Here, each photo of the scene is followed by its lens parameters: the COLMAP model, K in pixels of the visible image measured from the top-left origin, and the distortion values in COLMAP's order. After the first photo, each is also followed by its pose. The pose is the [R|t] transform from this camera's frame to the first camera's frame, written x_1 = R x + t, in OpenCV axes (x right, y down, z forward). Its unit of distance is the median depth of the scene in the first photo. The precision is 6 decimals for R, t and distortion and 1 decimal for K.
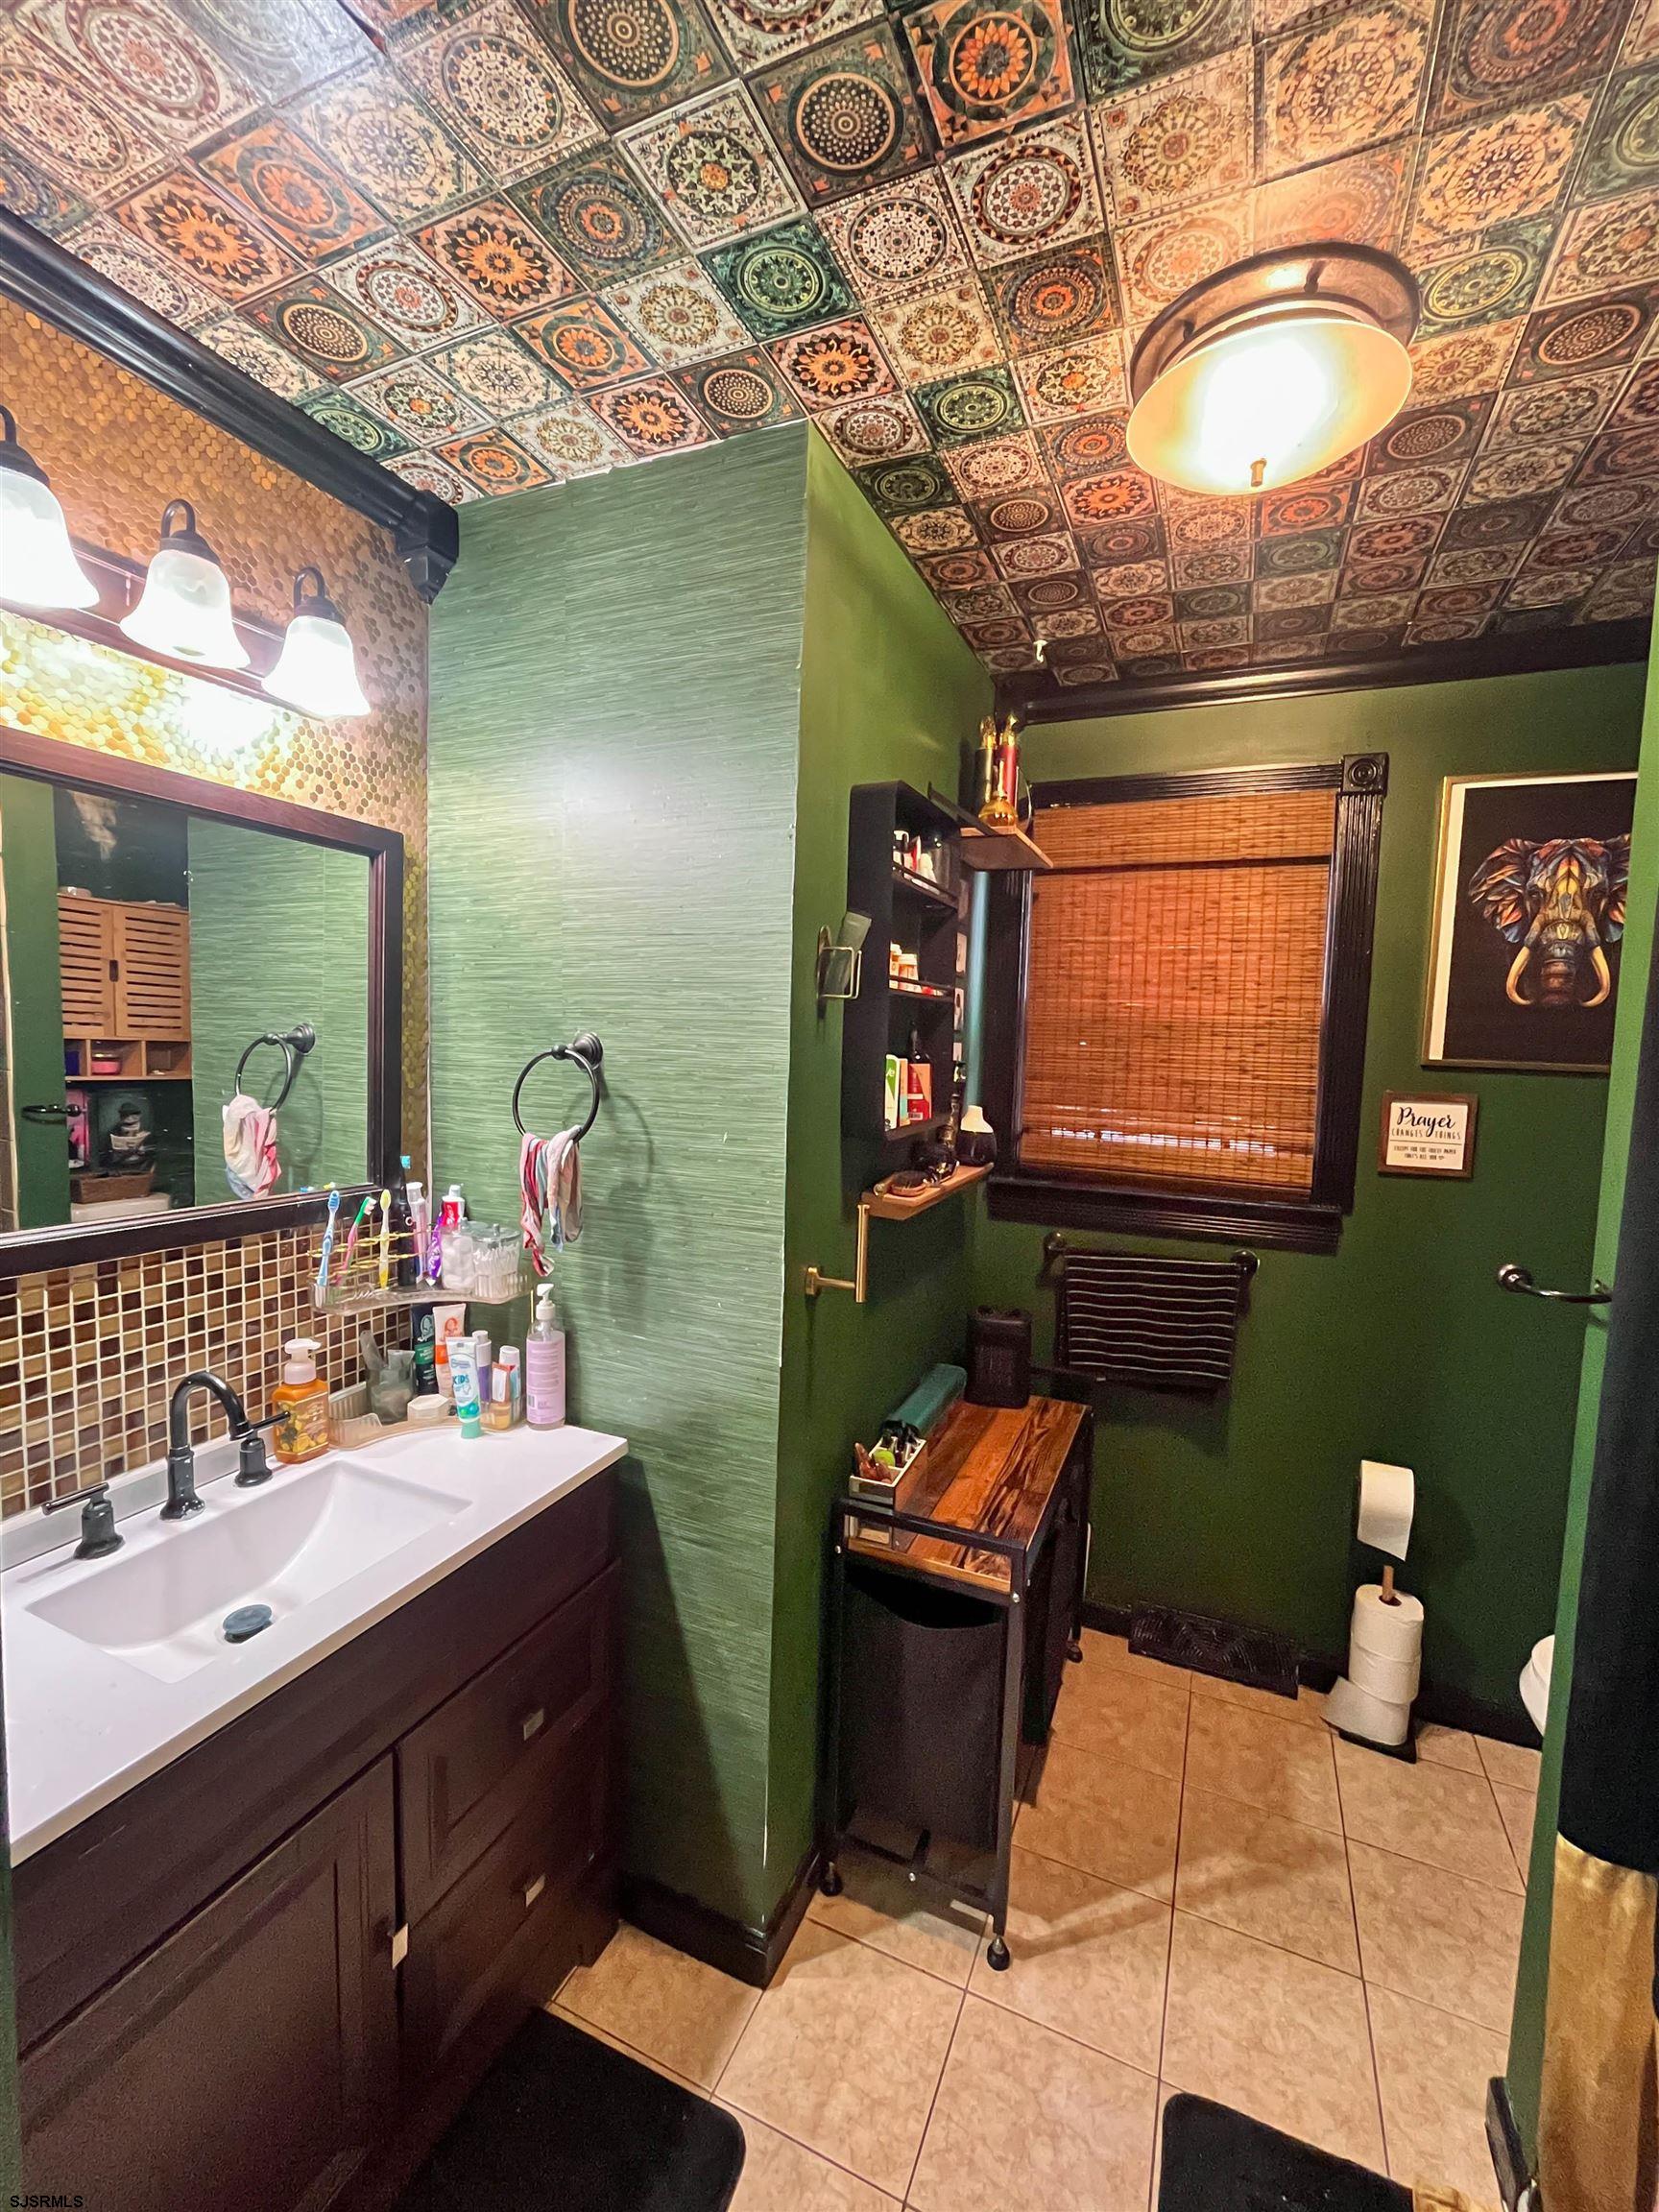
lens RADIAL K [[910.8, 0, 842.4], [0, 910.8, 1107.5], [0, 0, 1]] dist [-0.014539, 0.004148]
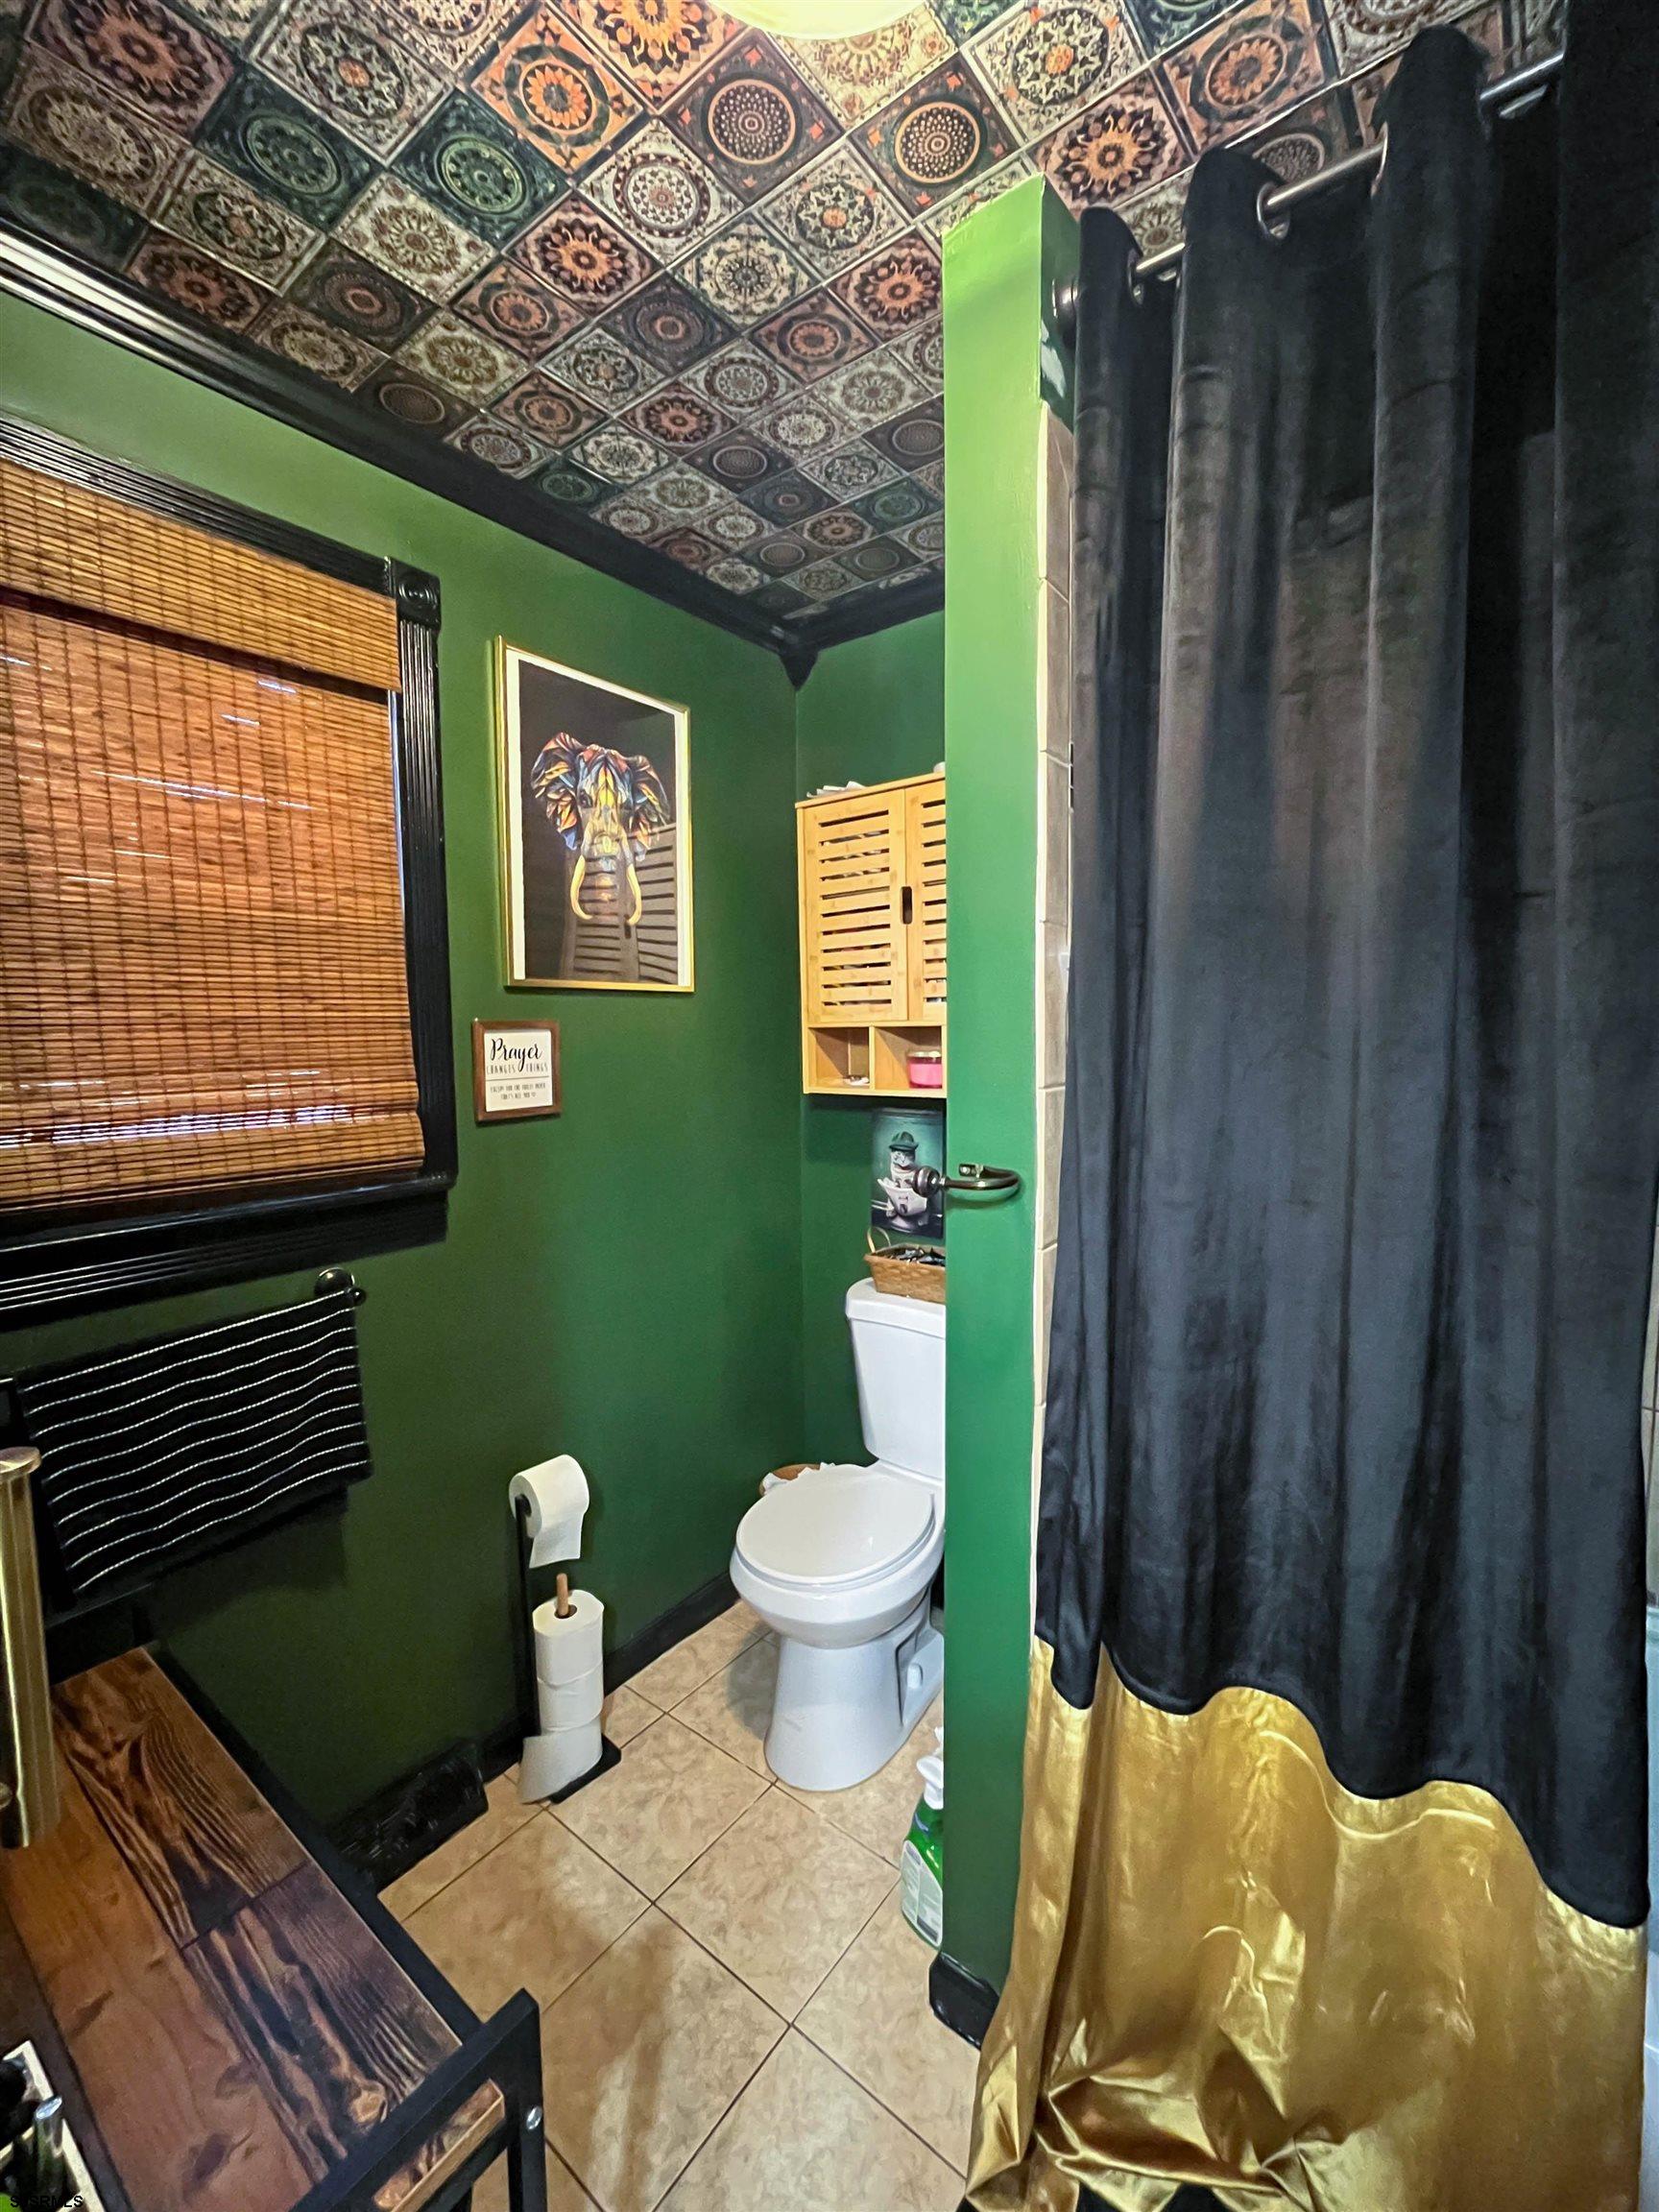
lens RADIAL K [[910.8, 0, 830.6], [0, 910.8, 1100.8], [0, 0, 1]] dist [-0.014539, 0.004148]
pose [[0.233636, -0.117024, 0.965256, -0.110692], [0.103559, 0.990079, 0.094967, 0.008886], [-0.966794, 0.077774, 0.243437, 0.515750]]
